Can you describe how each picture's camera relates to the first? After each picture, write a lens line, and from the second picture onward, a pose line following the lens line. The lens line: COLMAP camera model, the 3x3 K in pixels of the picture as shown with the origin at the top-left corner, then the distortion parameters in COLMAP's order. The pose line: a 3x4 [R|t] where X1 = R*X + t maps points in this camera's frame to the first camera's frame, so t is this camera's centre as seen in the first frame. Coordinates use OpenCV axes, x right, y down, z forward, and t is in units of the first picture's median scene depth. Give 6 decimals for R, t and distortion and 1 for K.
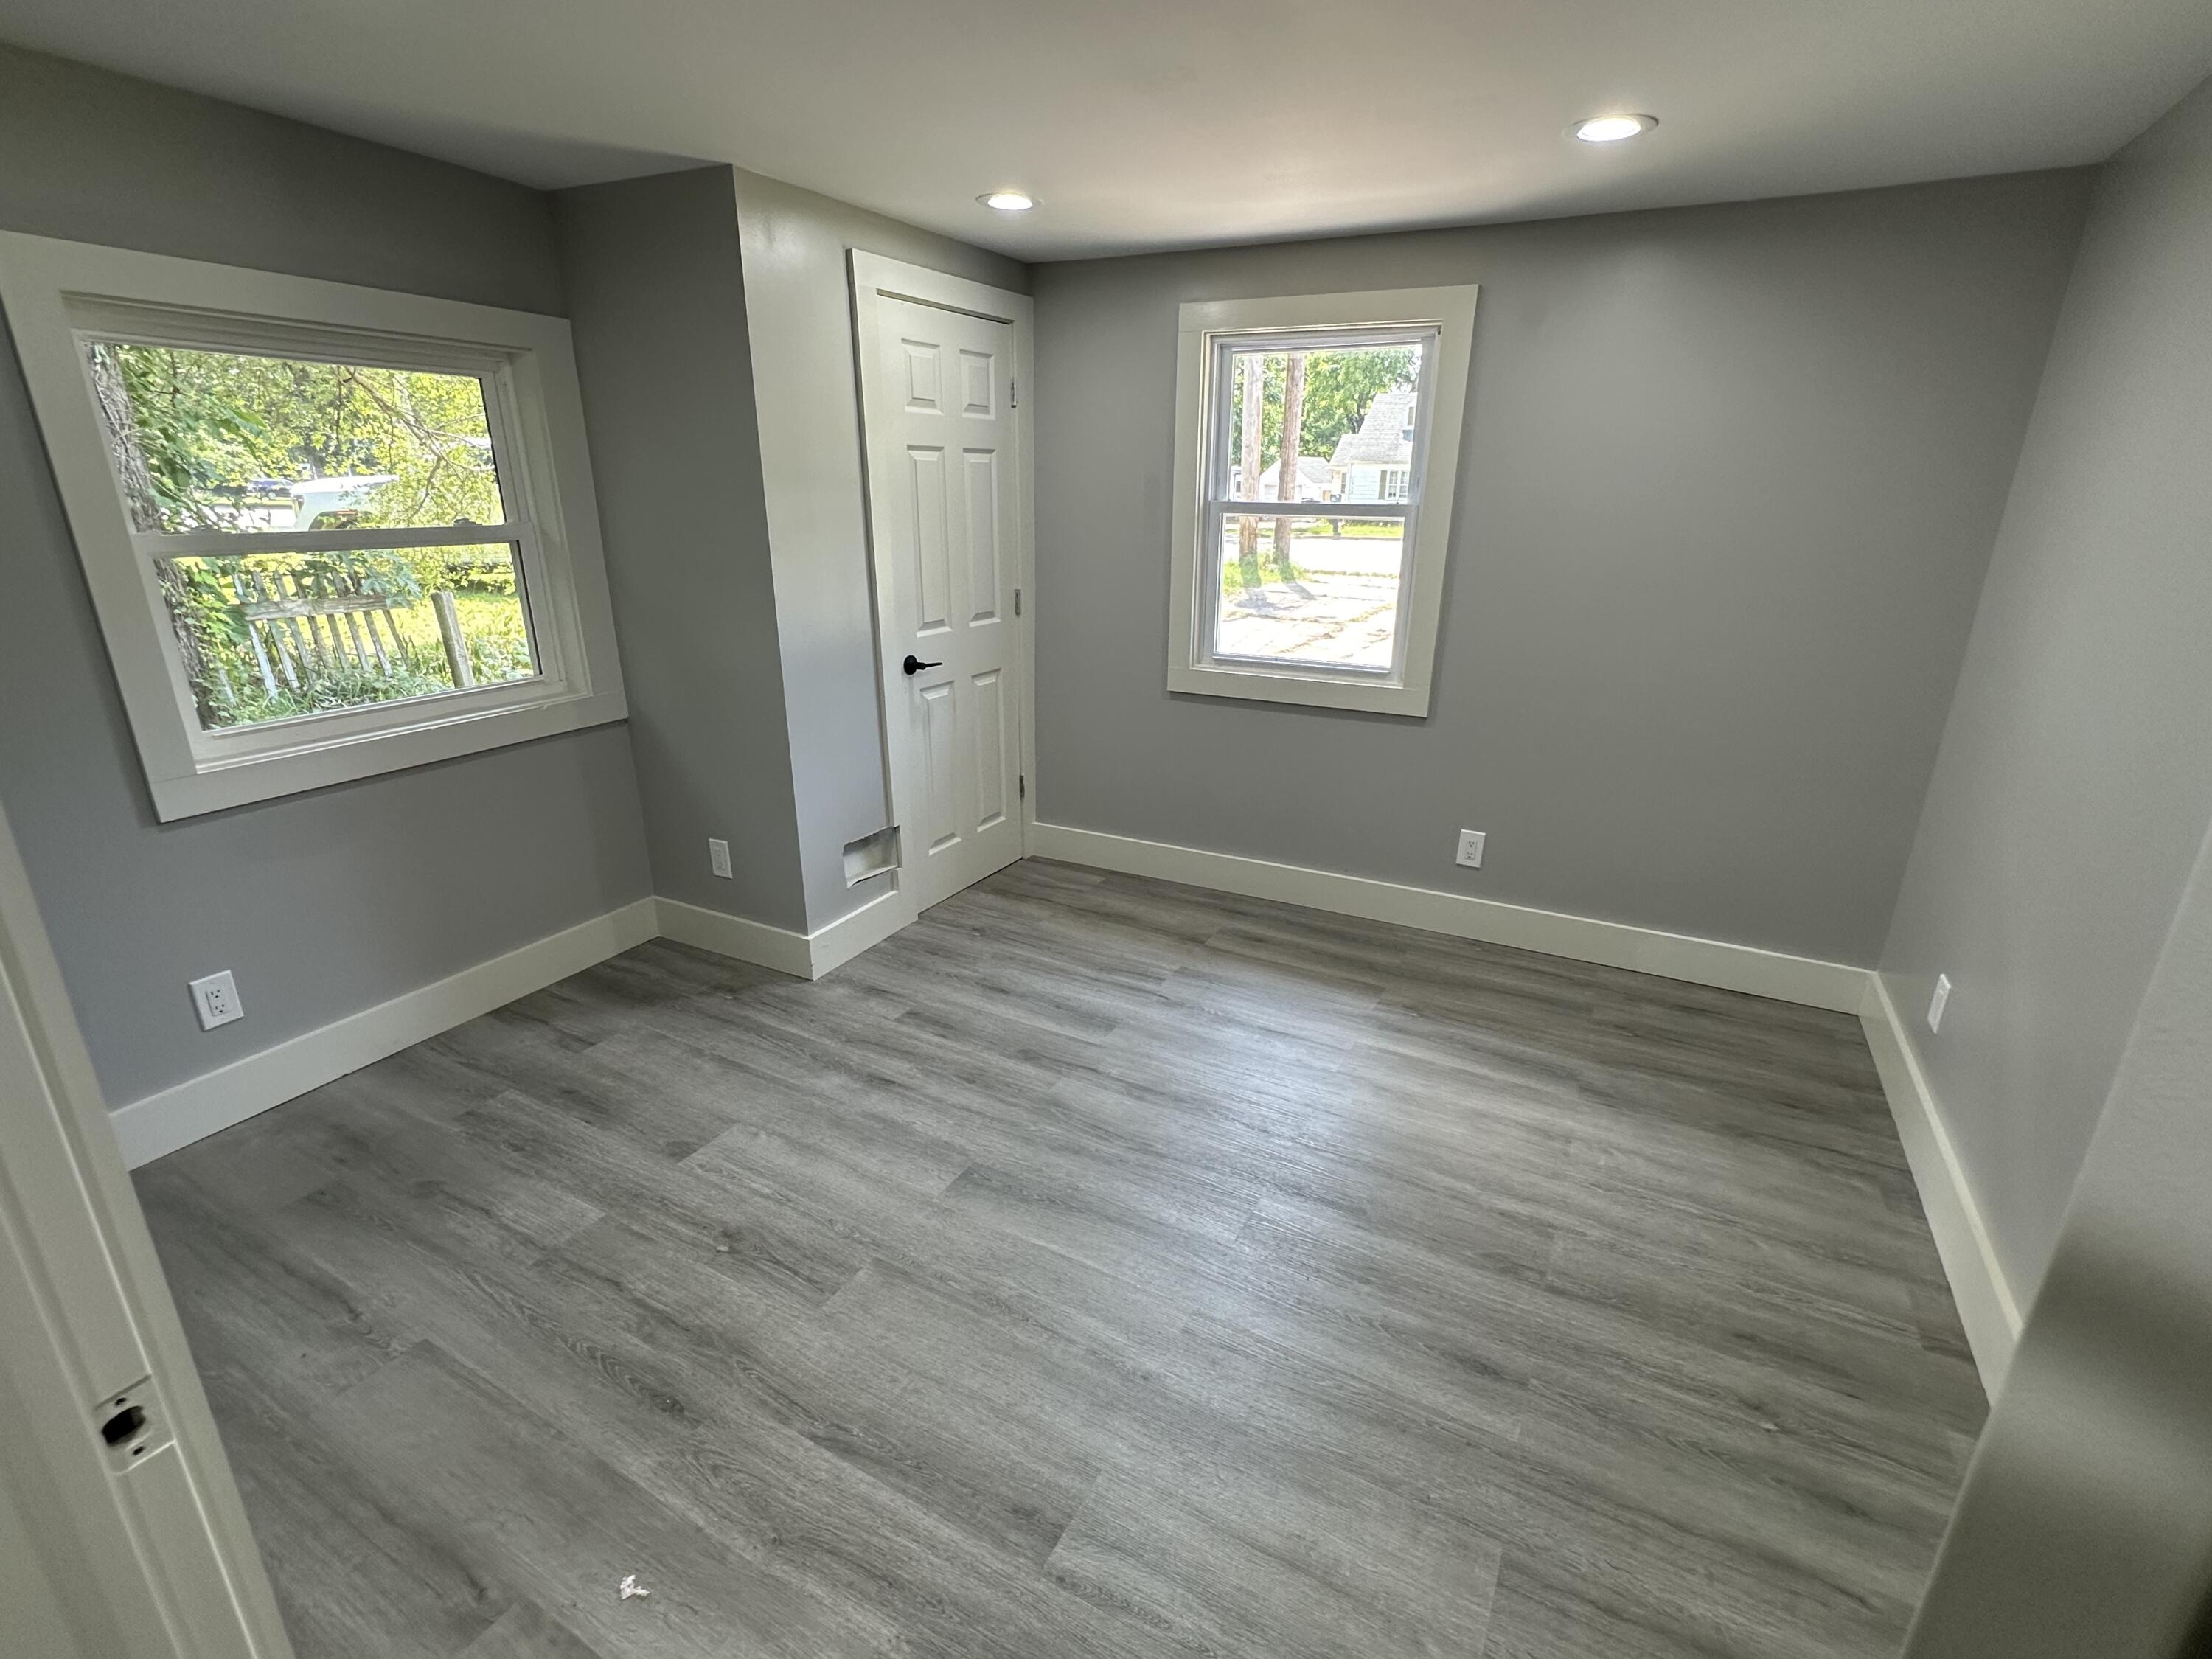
lens RADIAL K [[1023.2, 0, 1106.0], [0, 1023.2, 829.5], [0, 0, 1]] dist [0.005487, 0.000530]
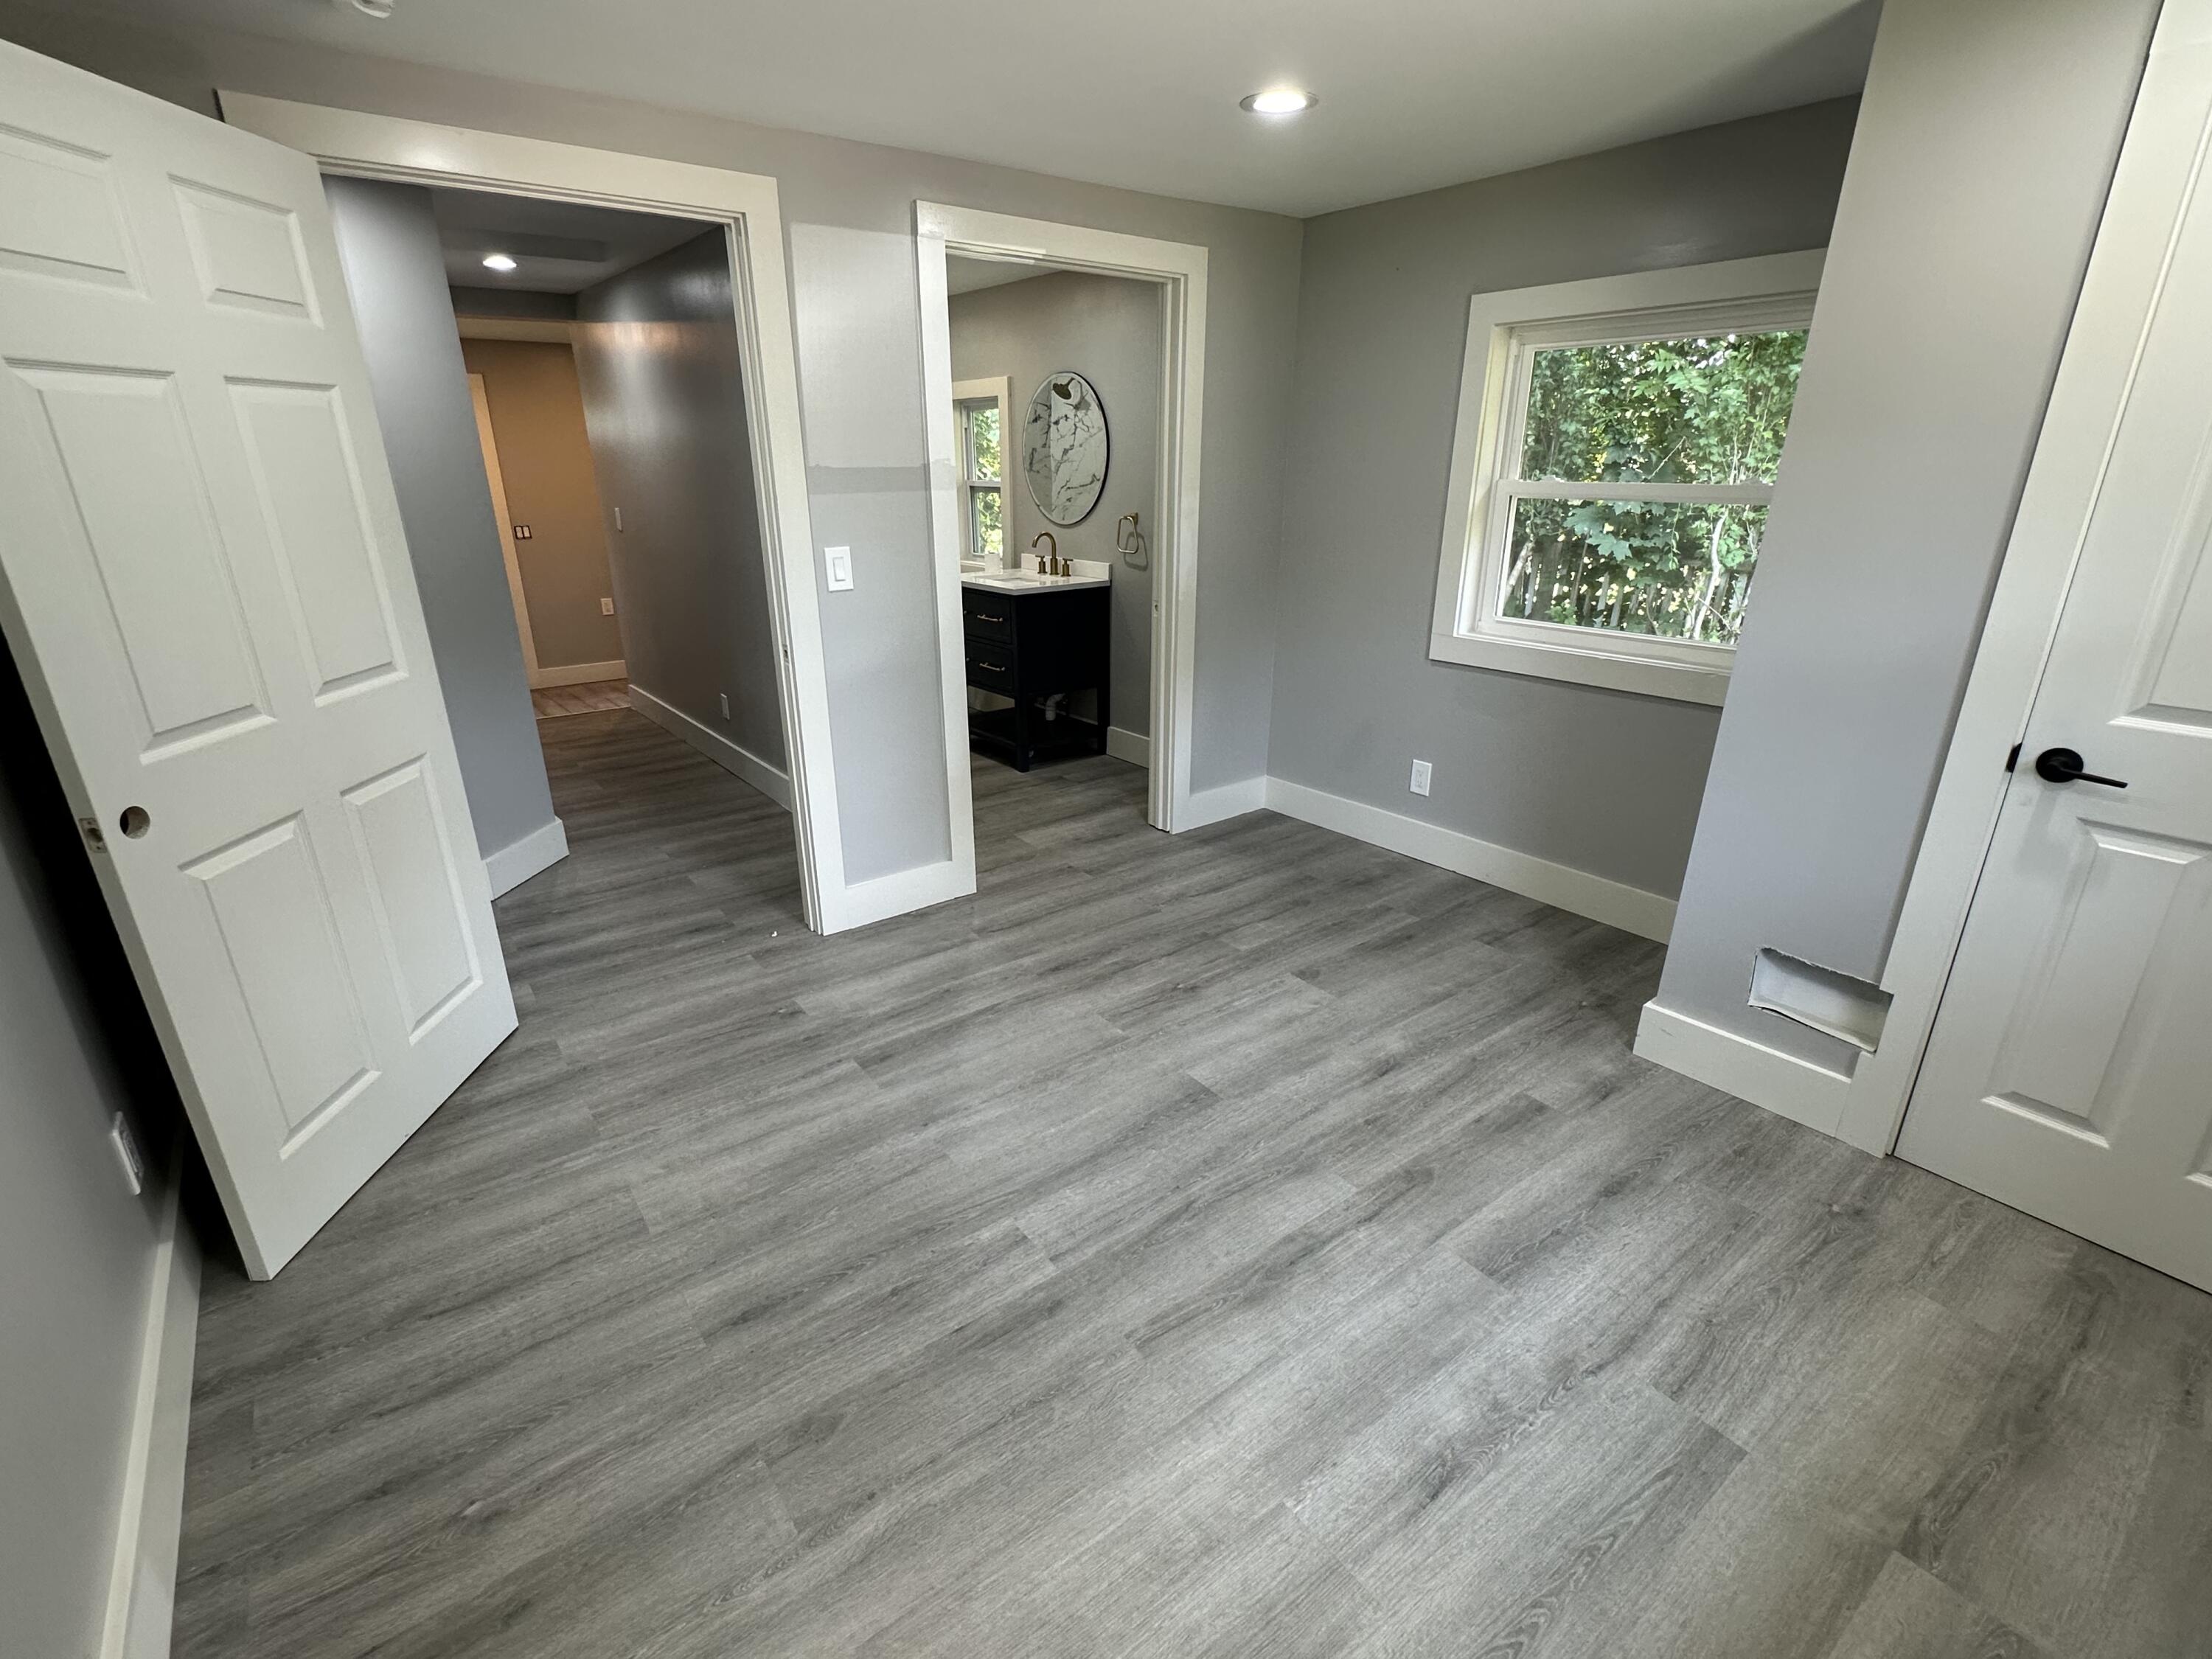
lens RADIAL K [[1023.2, 0, 1106.0], [0, 1023.2, 829.5], [0, 0, 1]] dist [0.005487, 0.000530]
pose [[-0.413218, 0.305479, -0.857866, 0.676941], [-0.290178, 0.848775, 0.442015, -0.307766], [0.863161, 0.431583, -0.262086, 0.982343]]
